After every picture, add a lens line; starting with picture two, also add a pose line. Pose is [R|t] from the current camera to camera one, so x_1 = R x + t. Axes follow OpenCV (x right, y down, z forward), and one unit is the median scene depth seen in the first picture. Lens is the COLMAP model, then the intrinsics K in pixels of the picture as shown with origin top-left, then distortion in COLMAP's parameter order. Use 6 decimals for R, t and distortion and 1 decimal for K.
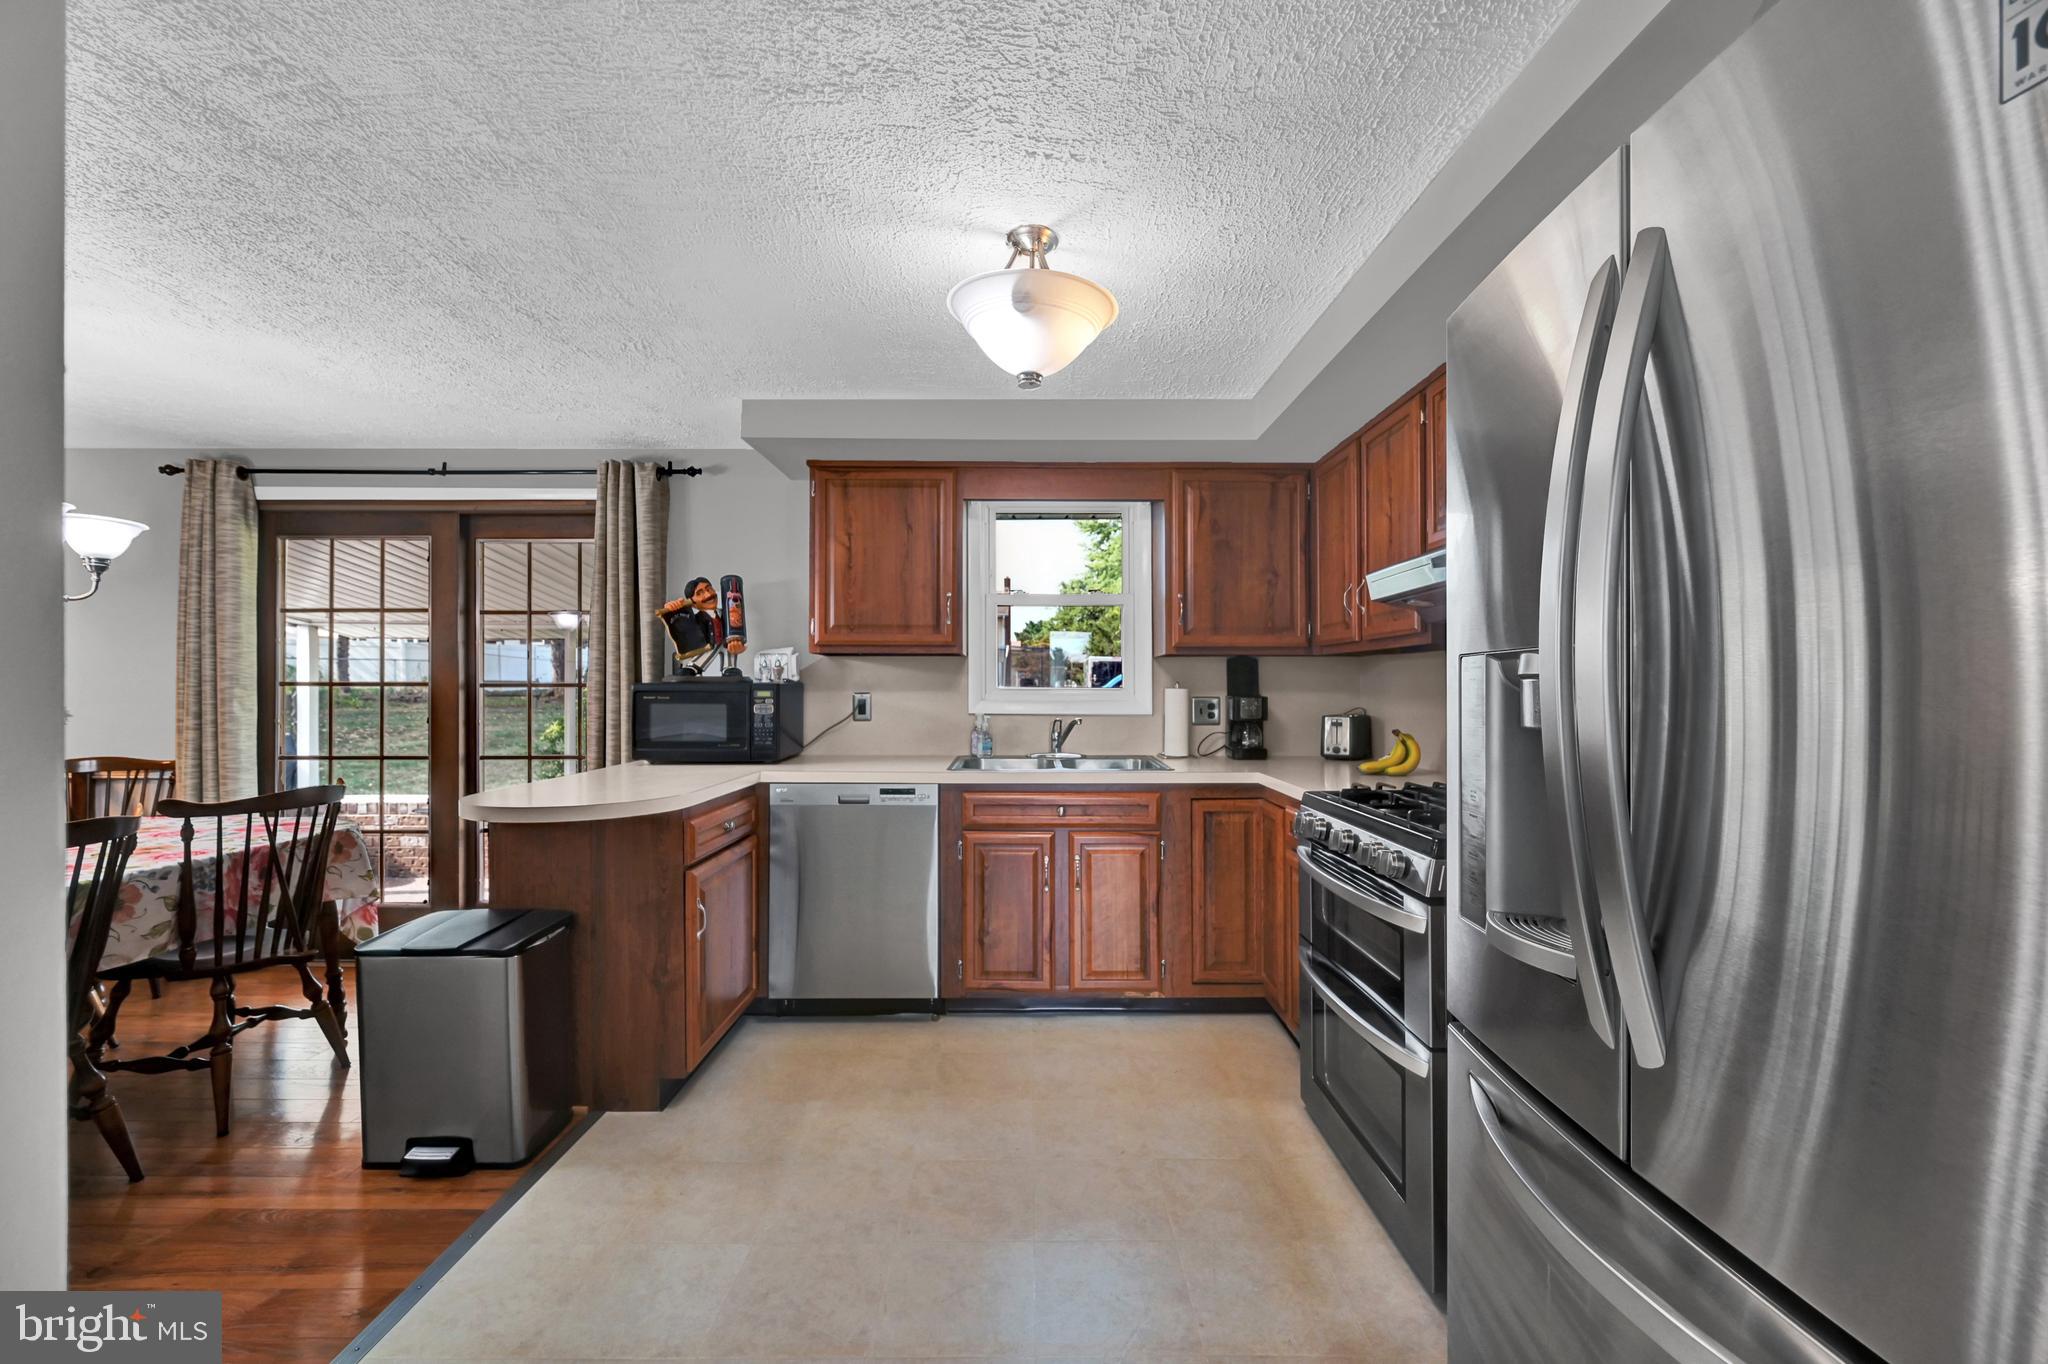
lens RADIAL K [[820.1, 0, 1041.4], [0, 820.1, 688.1], [0, 0, 1]] dist [-0.001730, -0.000226]
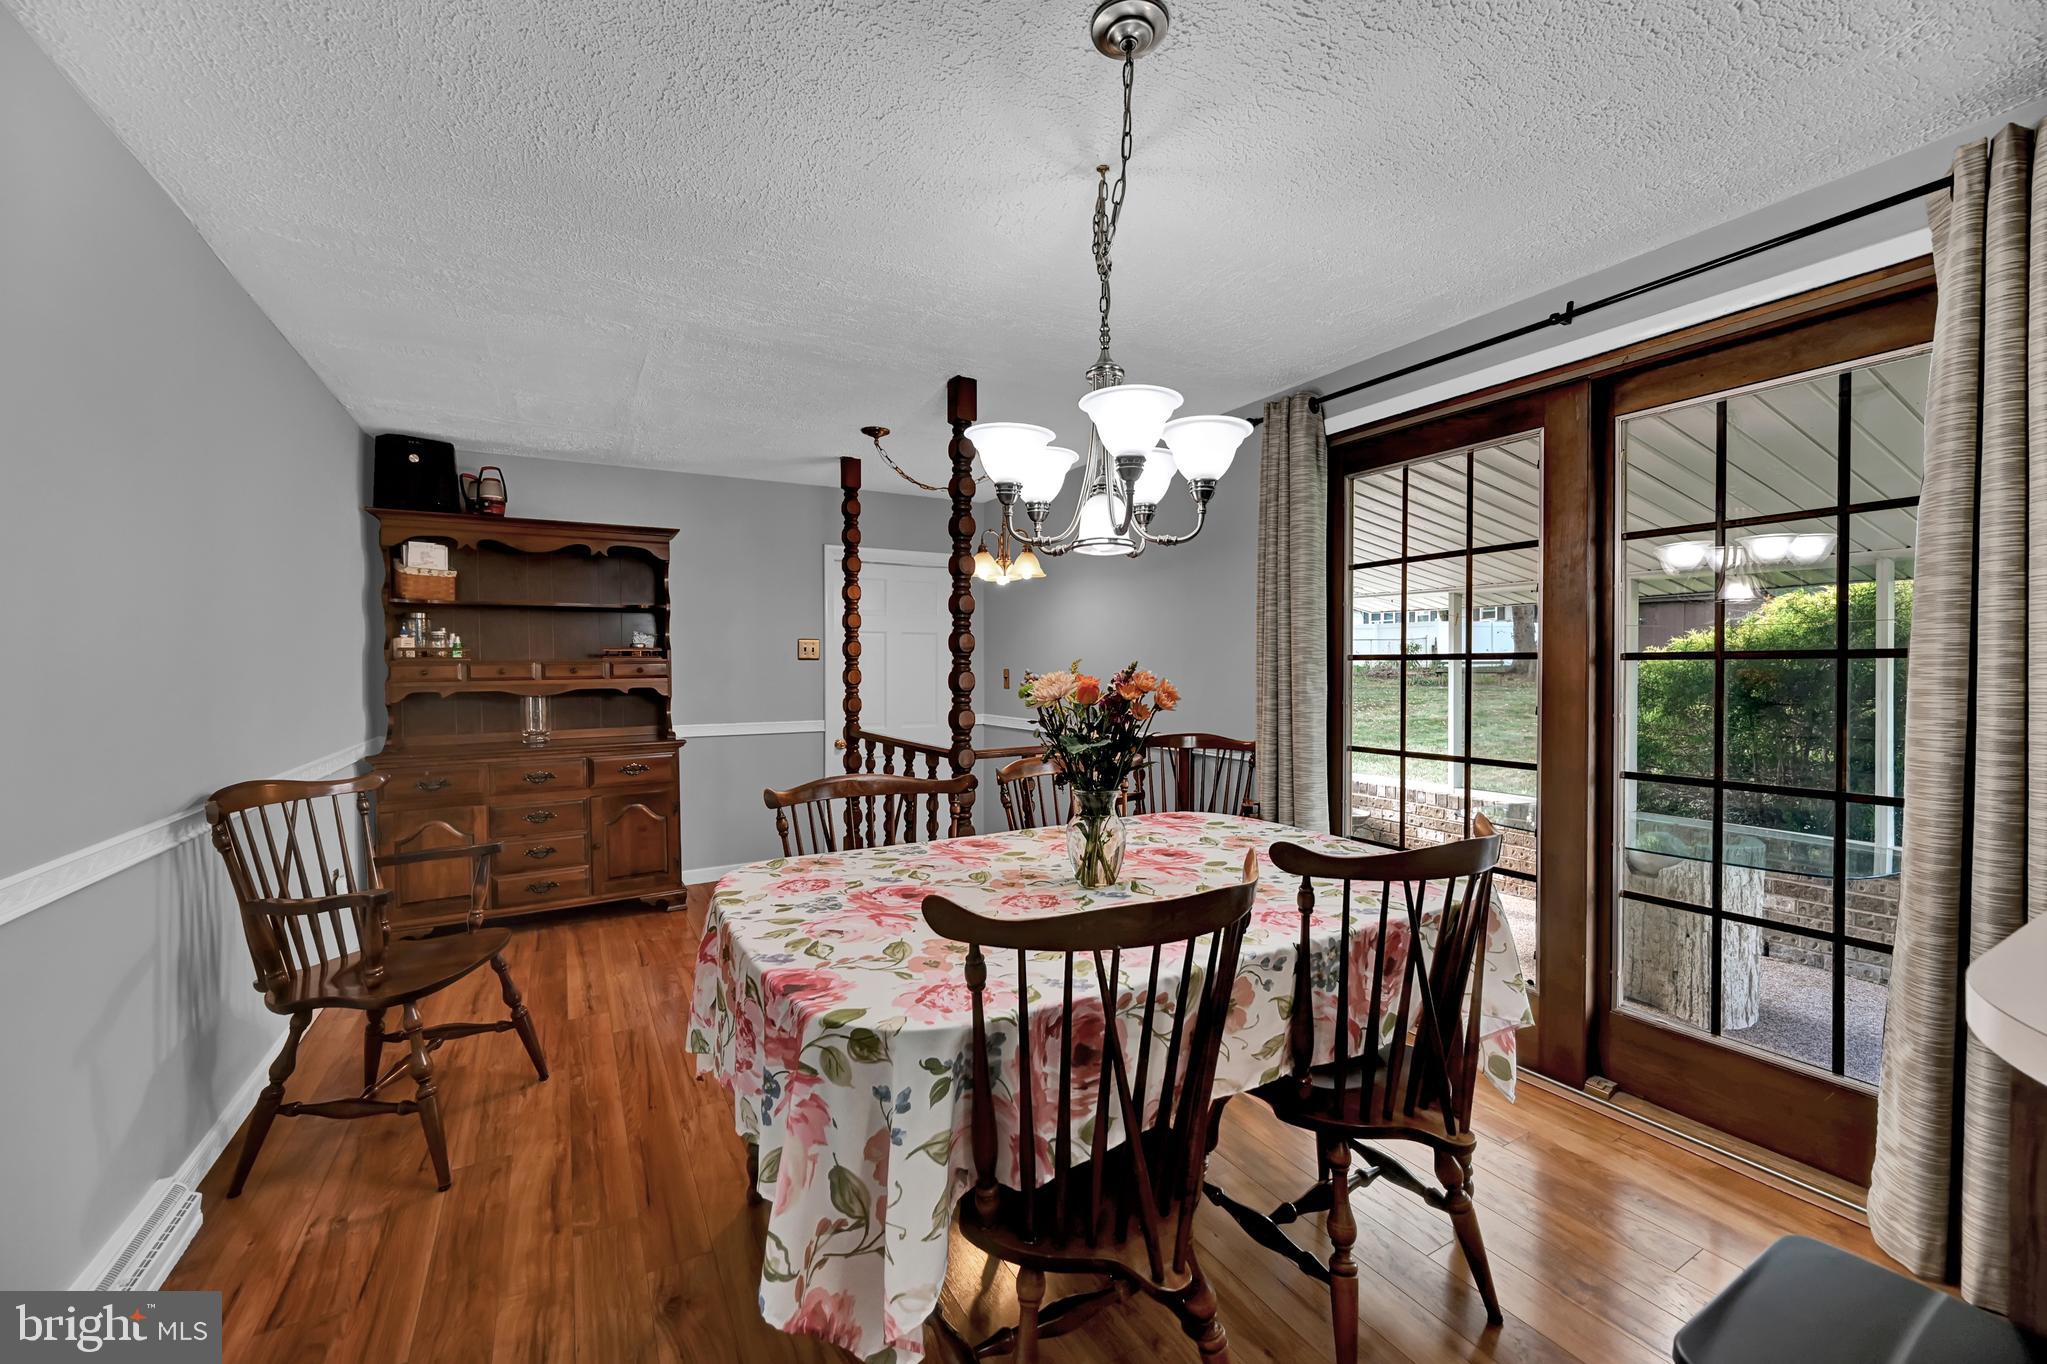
lens RADIAL K [[806.1, 0, 1030.0], [0, 806.1, 679.9], [0, 0, 1]] dist [-0.001395, -0.000141]
pose [[0.495078, 0.013112, -0.868750, -0.409752], [0.003792, 0.999844, 0.017251, 0.001999], [0.868840, -0.011835, 0.494951, 0.344847]]
